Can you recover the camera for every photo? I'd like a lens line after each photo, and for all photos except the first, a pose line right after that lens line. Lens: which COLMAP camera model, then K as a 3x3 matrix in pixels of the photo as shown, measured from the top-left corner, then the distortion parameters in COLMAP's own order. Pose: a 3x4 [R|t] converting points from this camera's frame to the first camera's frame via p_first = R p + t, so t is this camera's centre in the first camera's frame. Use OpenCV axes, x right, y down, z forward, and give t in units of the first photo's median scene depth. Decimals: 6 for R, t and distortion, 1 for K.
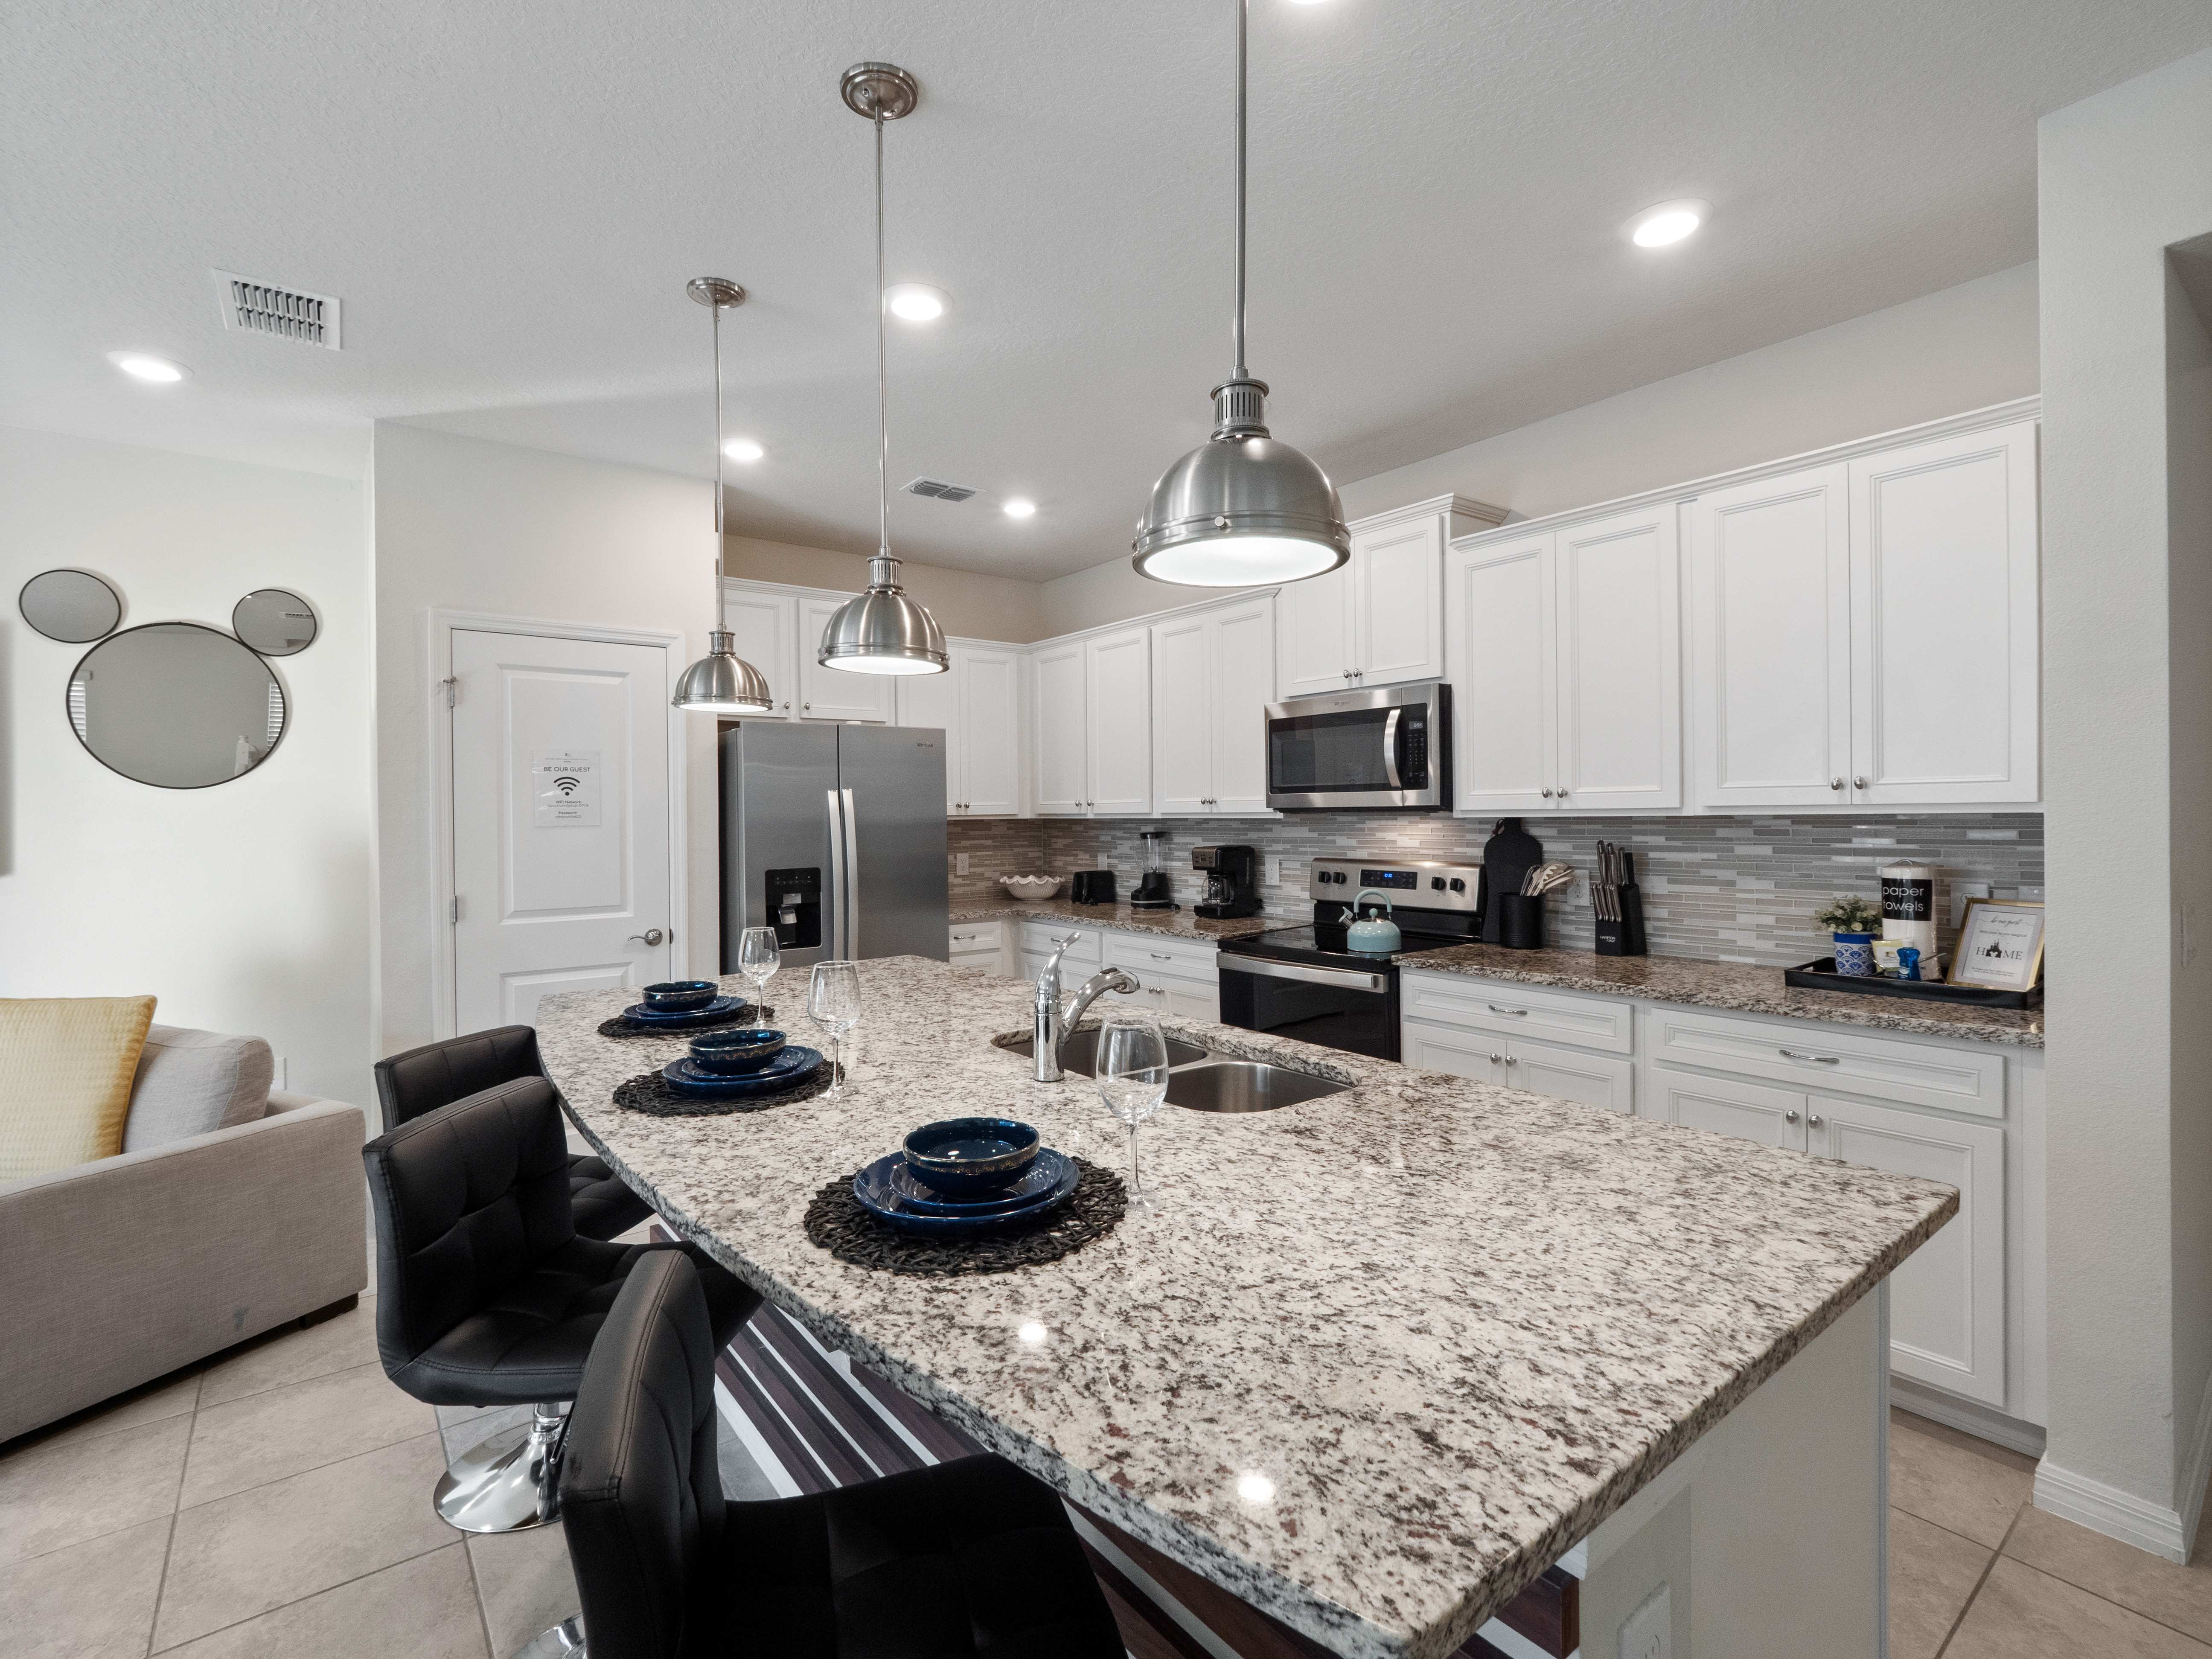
lens RADIAL K [[1020.2, 0, 1084.1], [0, 1020.2, 820.7], [0, 0, 1]] dist [0.002269, -0.010227]
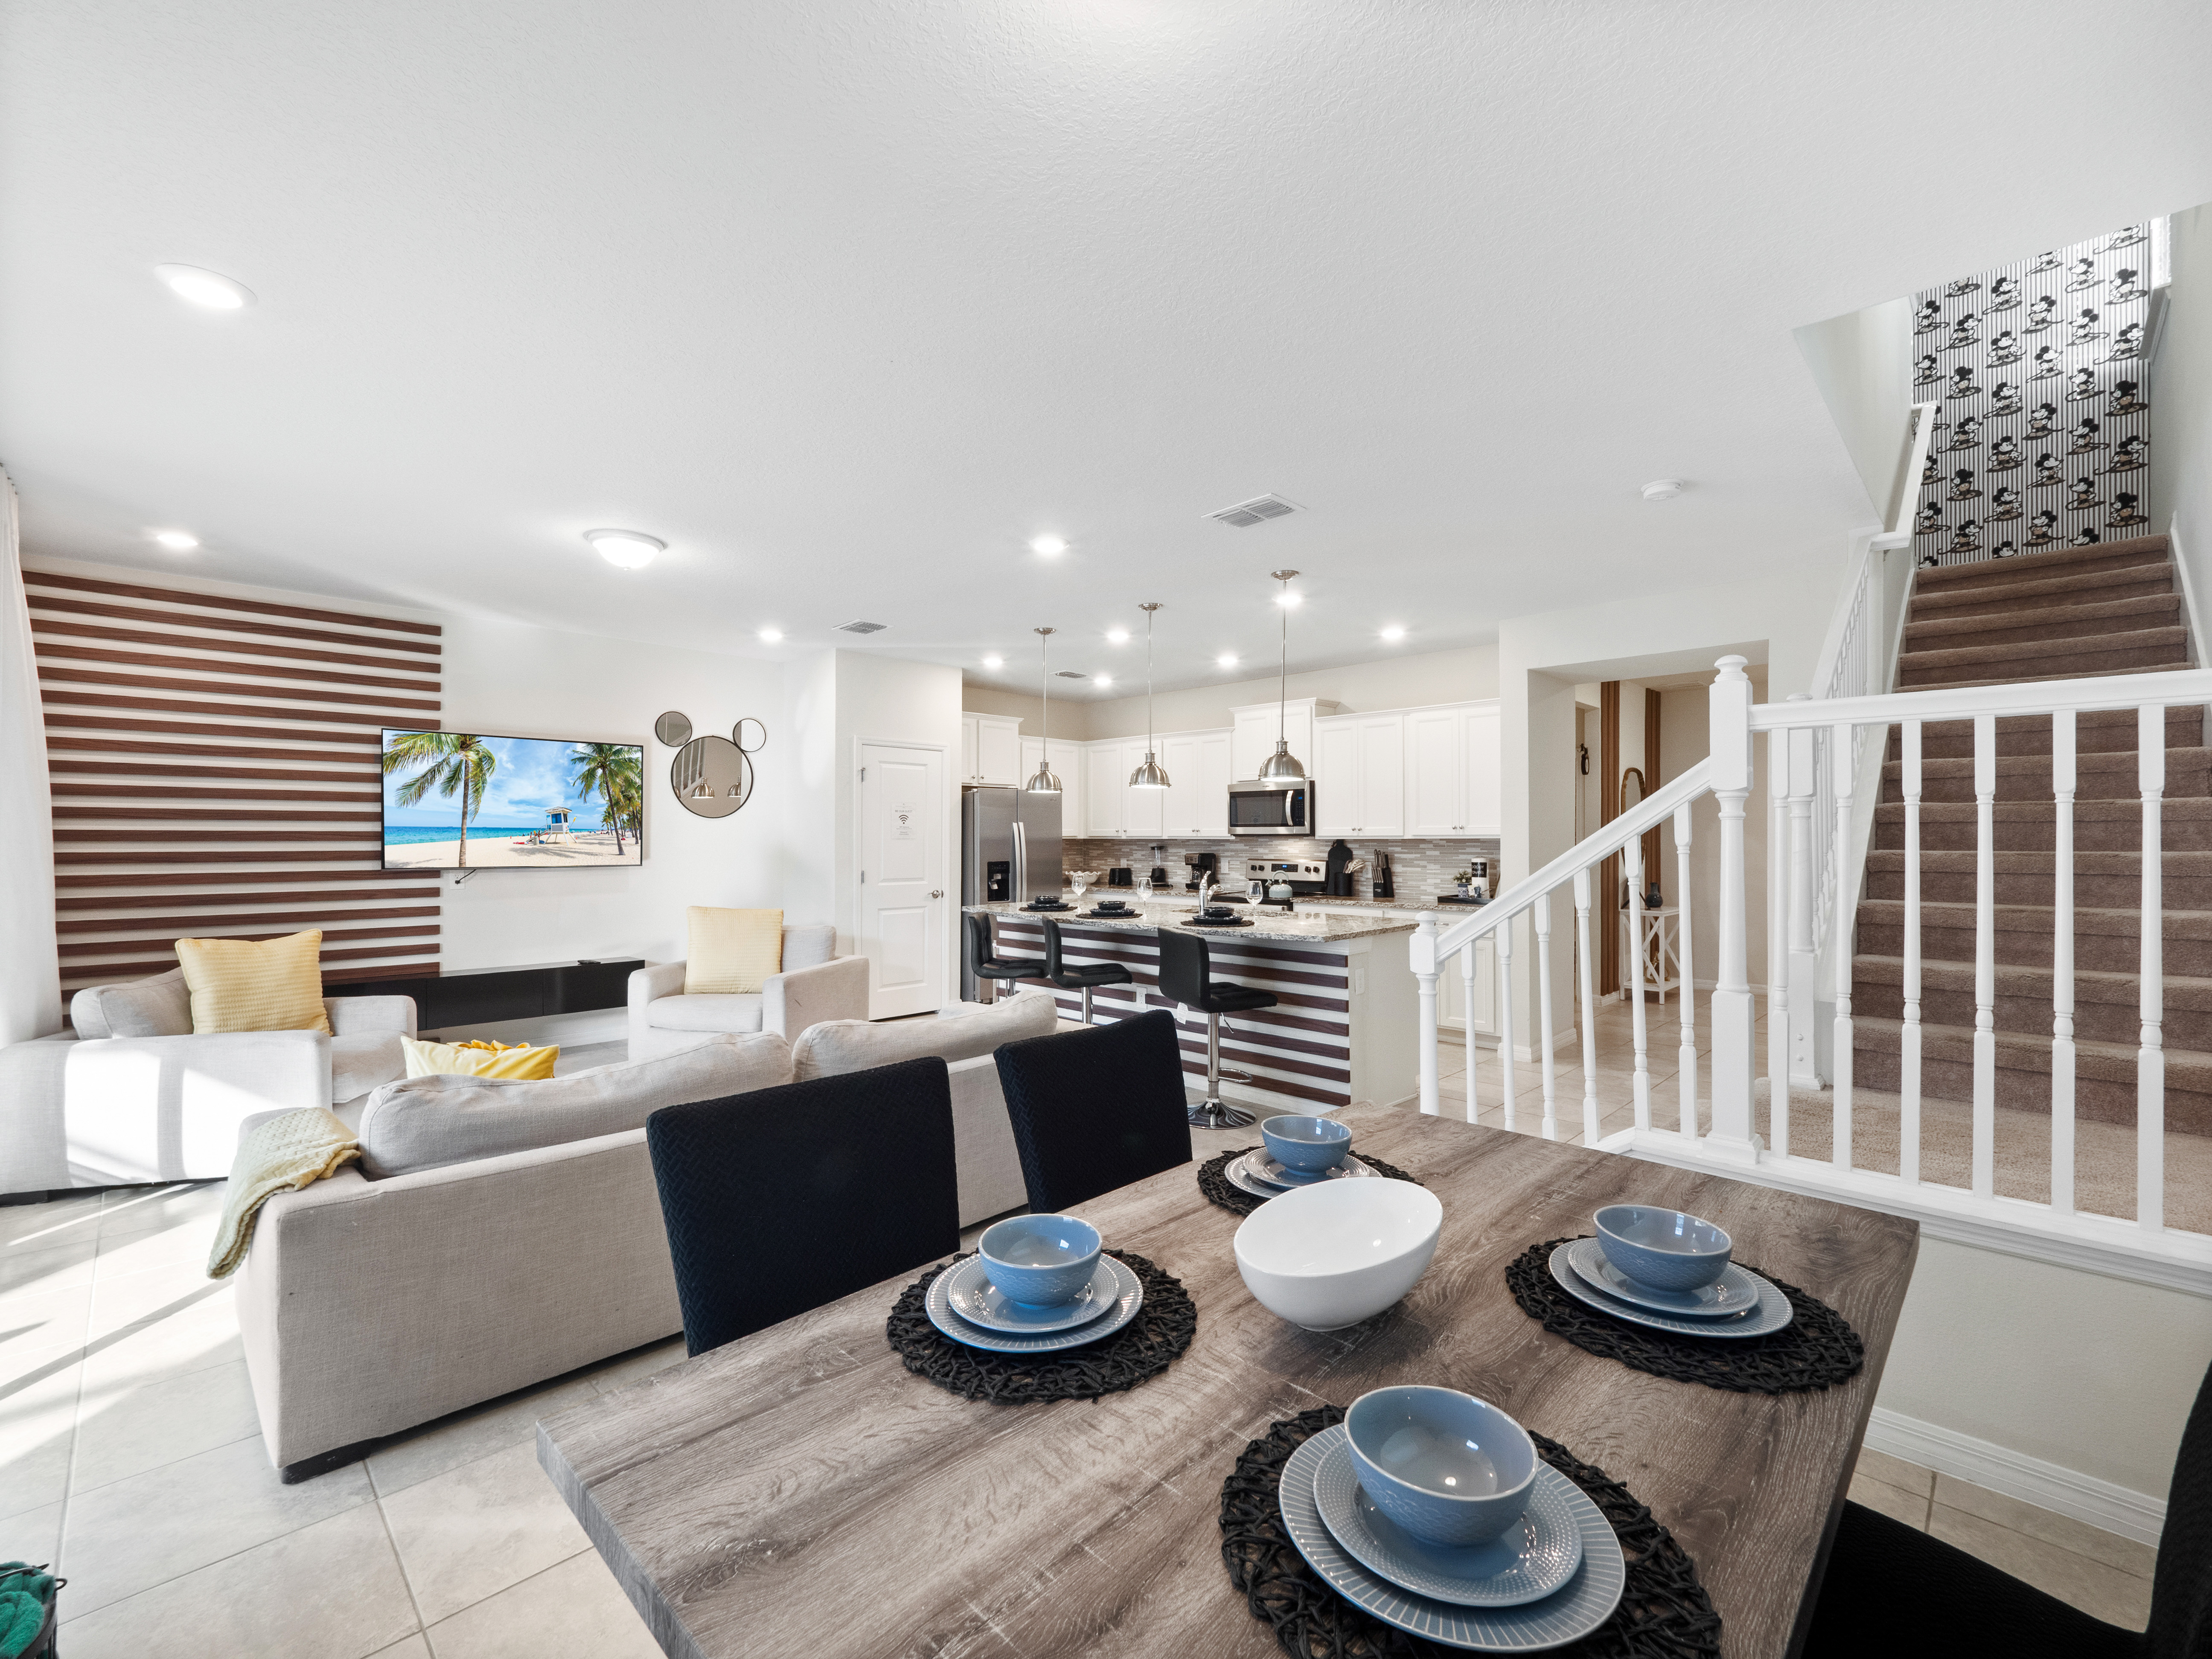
lens RADIAL K [[941.6, 0, 1097.2], [0, 941.6, 833.8], [0, 0, 1]] dist [-0.001401, -0.005556]
pose [[0.989760, 0.011340, 0.142294, -0.408446], [-0.009450, 0.999858, -0.013948, 0.018820], [-0.142432, 0.012461, 0.989726, -0.984795]]
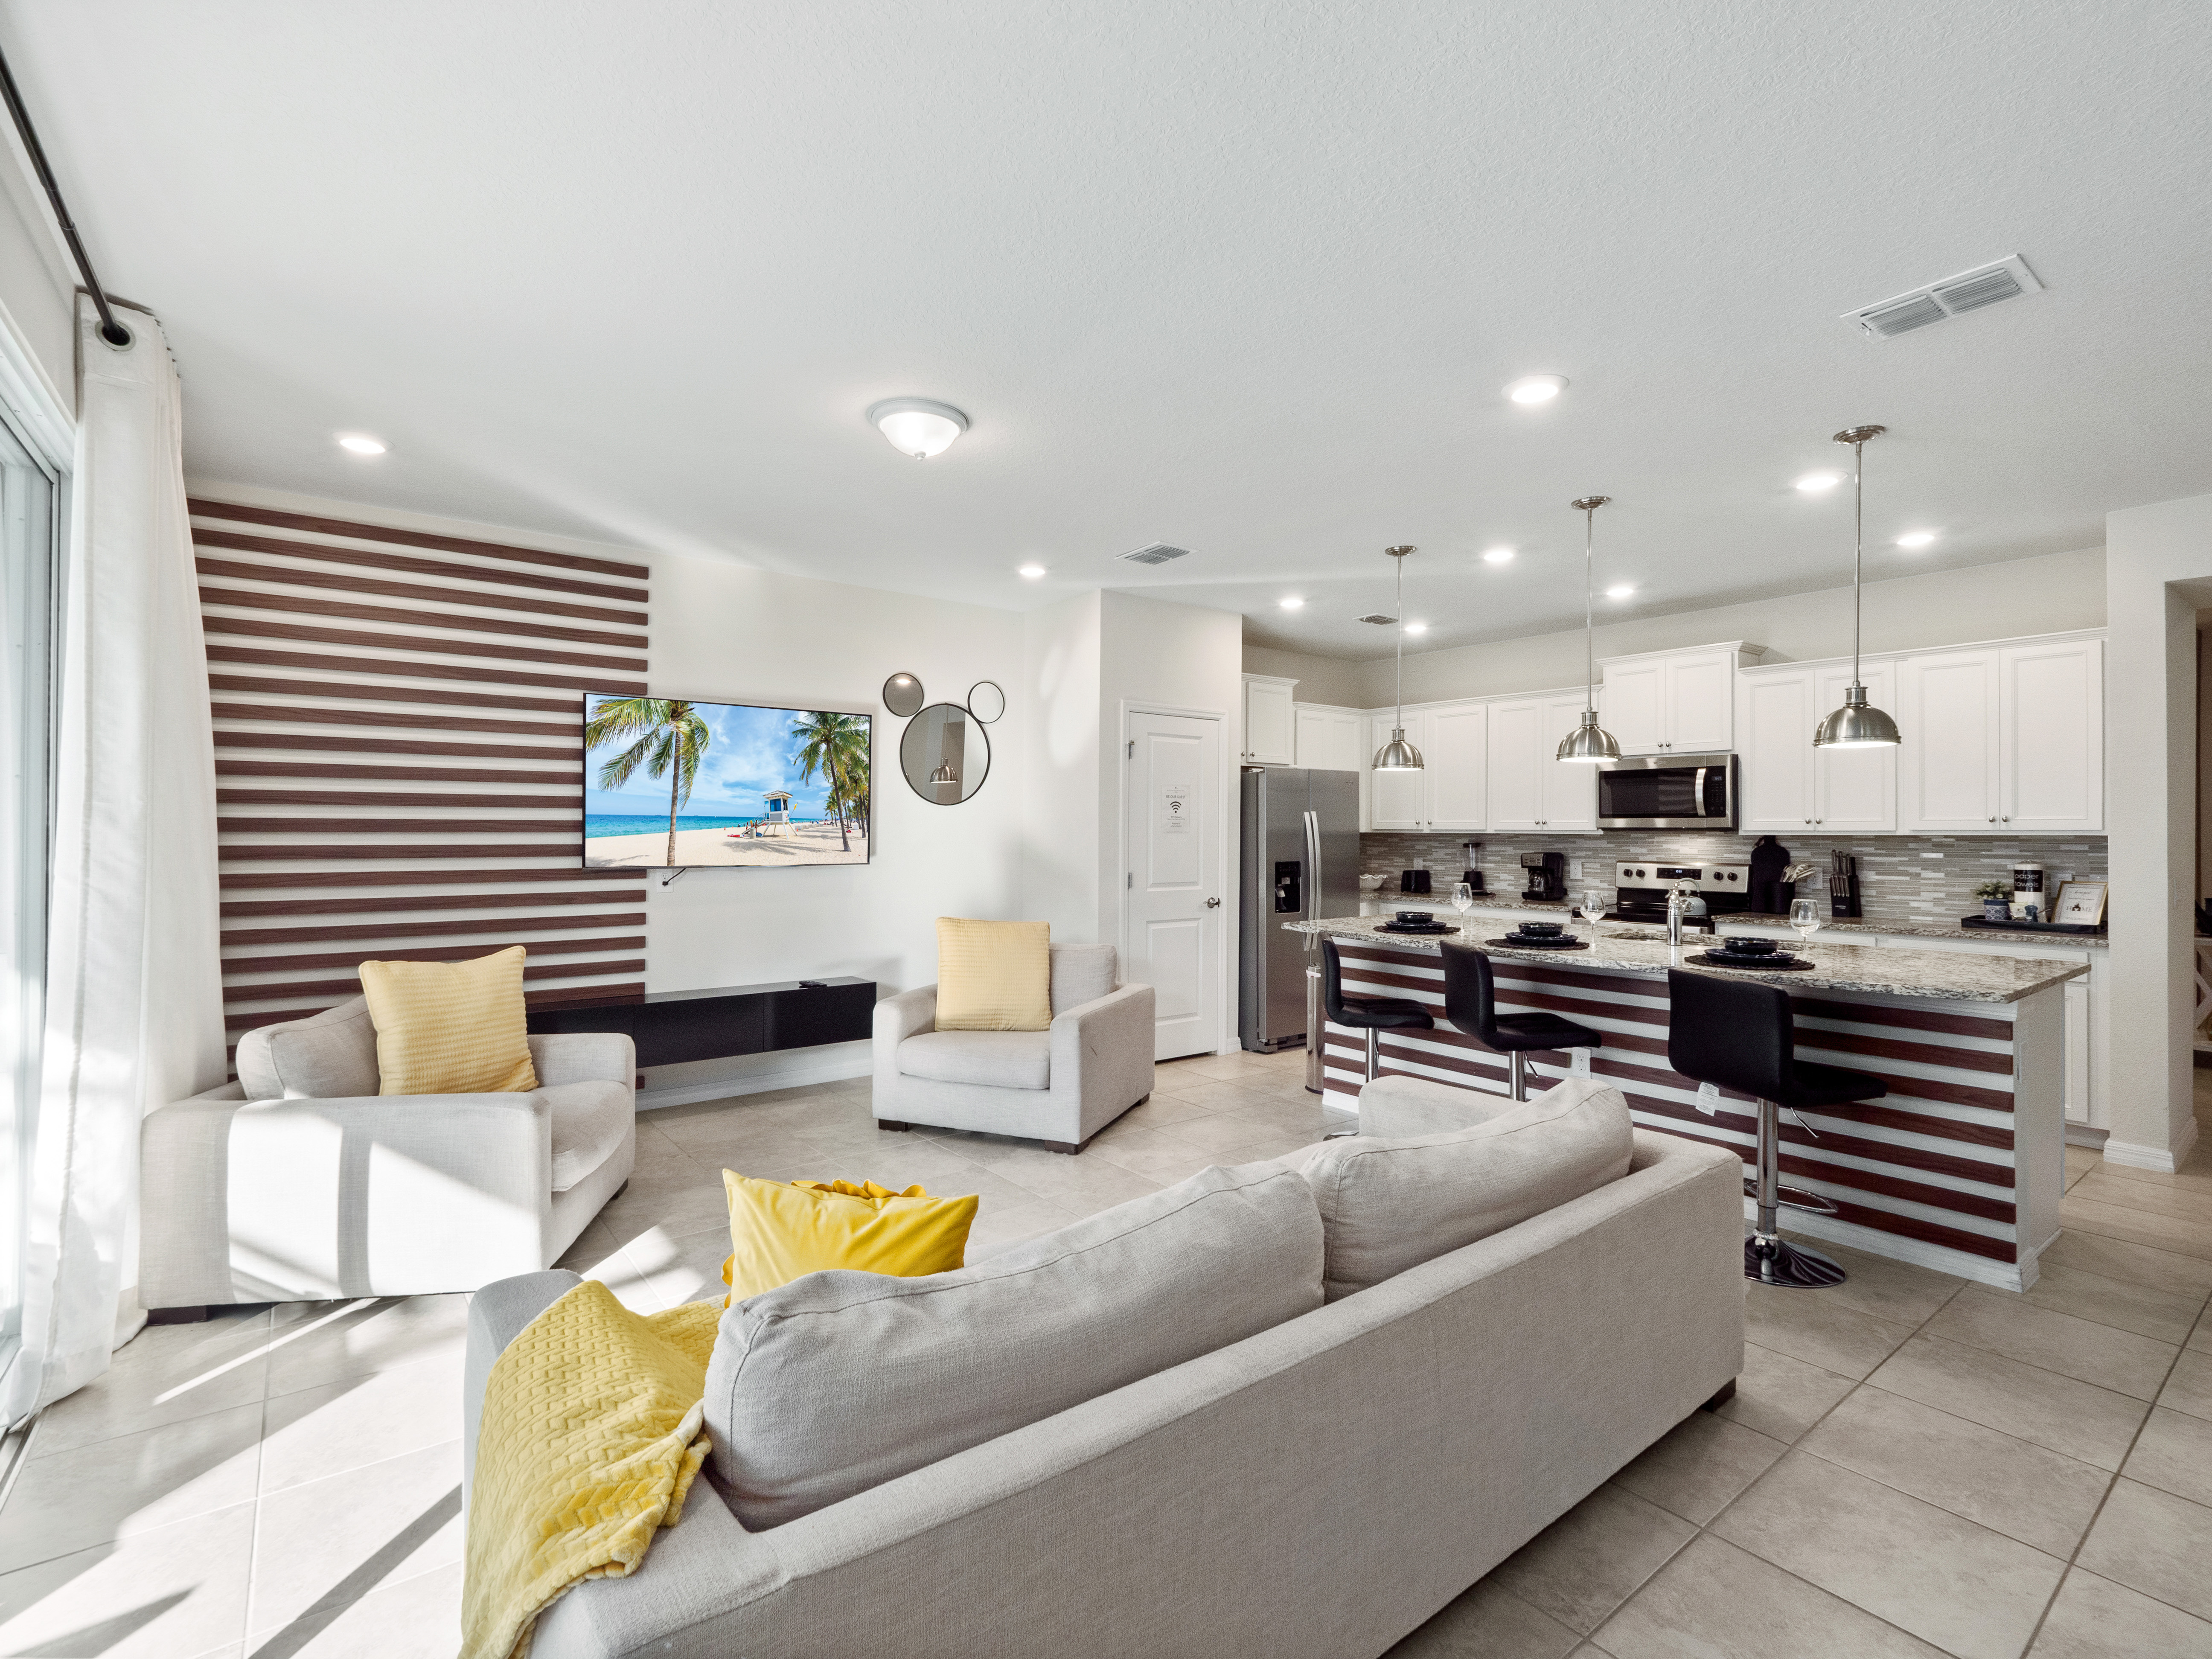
lens RADIAL K [[1020.2, 0, 1084.1], [0, 1020.2, 820.7], [0, 0, 1]] dist [0.002269, -0.010227]
pose [[0.999881, 0.014946, -0.003934, -0.679032], [-0.015011, 0.999741, -0.017104, 0.017684], [0.003677, 0.017161, 0.999846, -0.644154]]
